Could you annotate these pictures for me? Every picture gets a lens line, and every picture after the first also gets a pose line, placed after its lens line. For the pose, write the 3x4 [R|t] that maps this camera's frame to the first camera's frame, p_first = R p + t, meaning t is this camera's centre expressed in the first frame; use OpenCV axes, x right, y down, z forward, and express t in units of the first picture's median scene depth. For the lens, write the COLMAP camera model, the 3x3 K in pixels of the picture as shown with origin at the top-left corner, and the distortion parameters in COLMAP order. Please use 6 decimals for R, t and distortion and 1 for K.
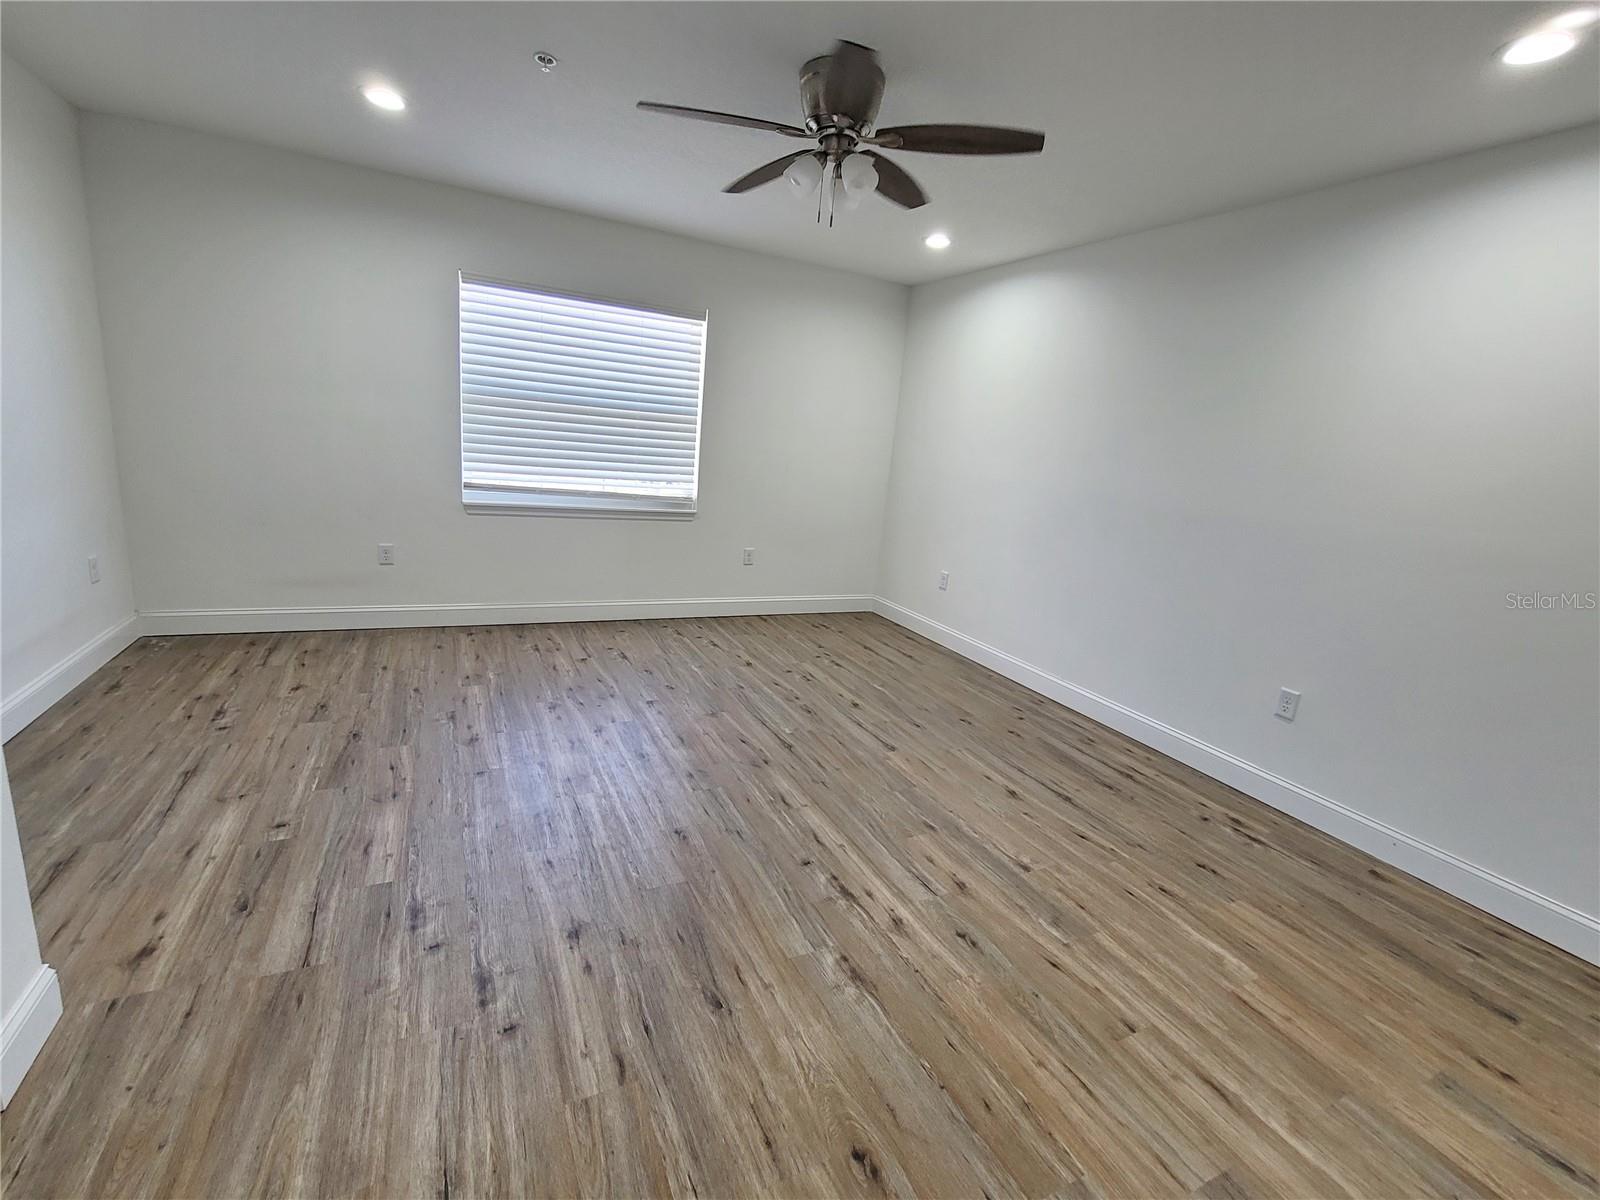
lens RADIAL K [[702.0, 0, 796.8], [0, 702.0, 602.8], [0, 0, 1]] dist [-0.009001, 0.003158]
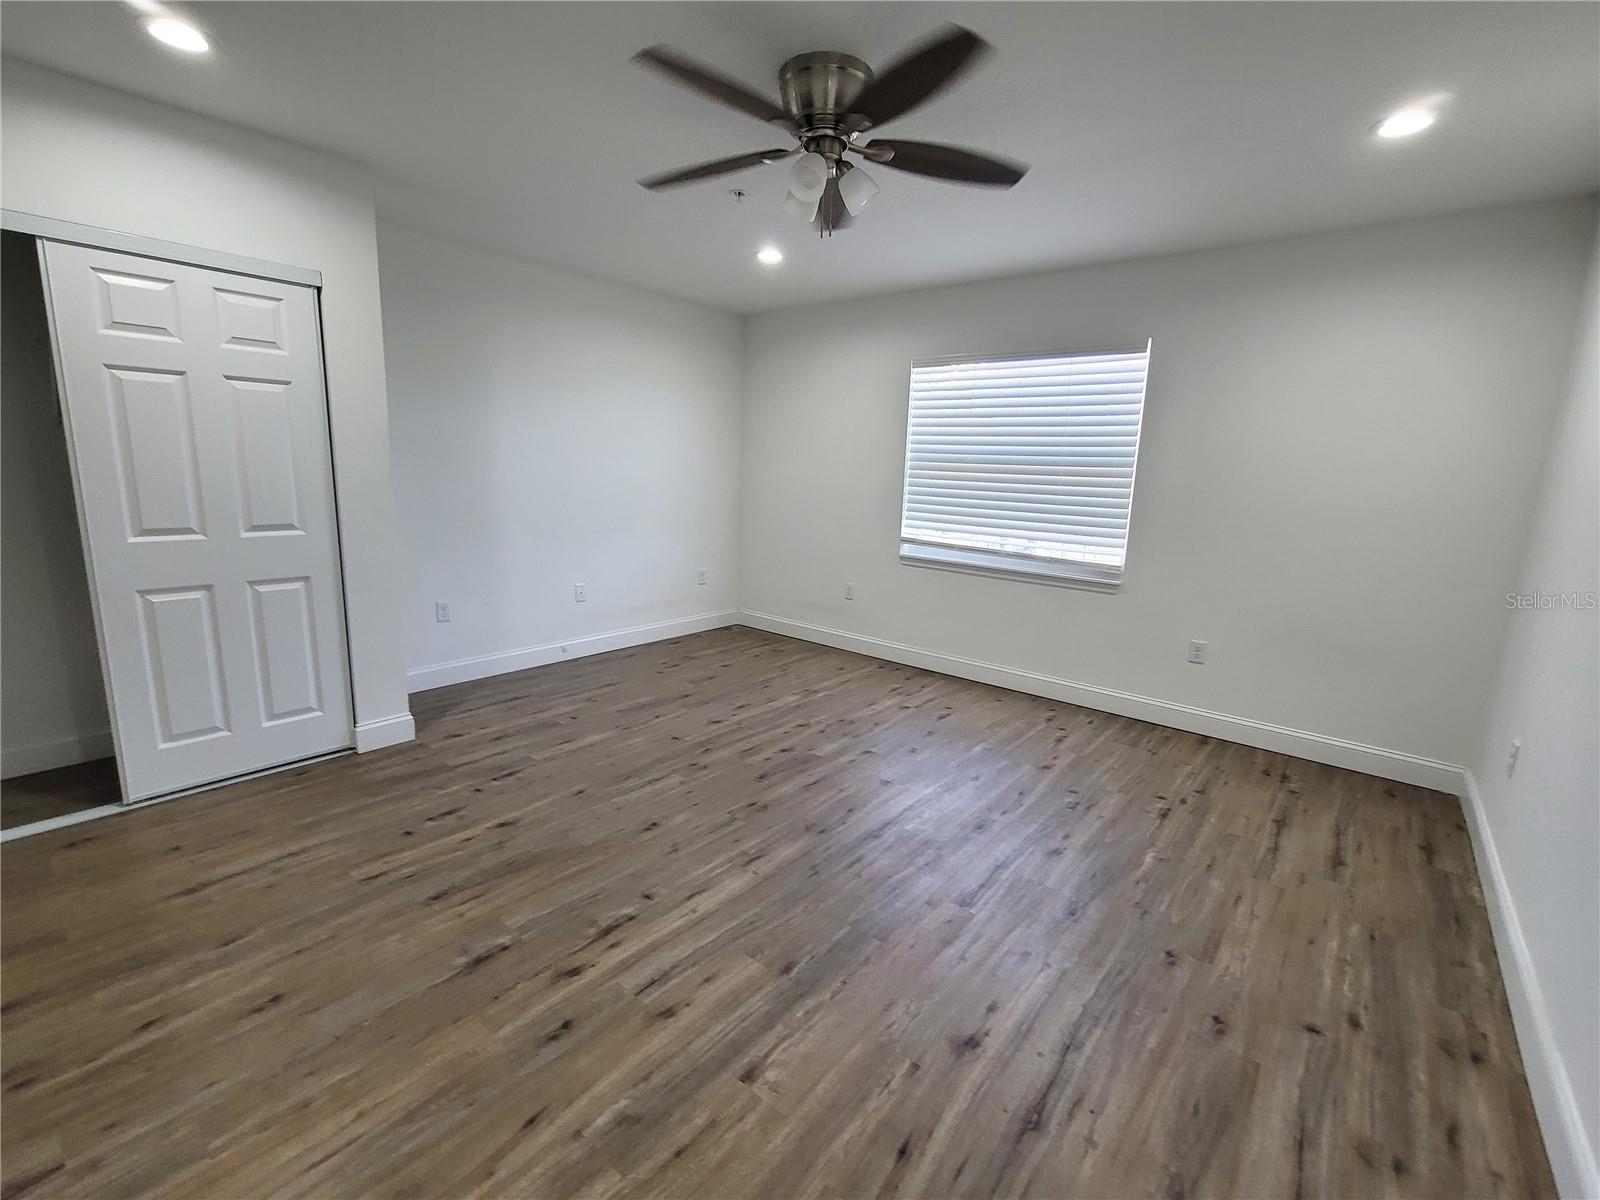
lens RADIAL K [[702.0, 0, 794.8], [0, 702.0, 597.1], [0, 0, 1]] dist [-0.009001, 0.003158]
pose [[0.405098, 0.092826, -0.909549, 0.563393], [-0.212672, 0.977111, 0.005001, -0.047678], [0.889194, 0.191410, 0.415568, 0.422617]]
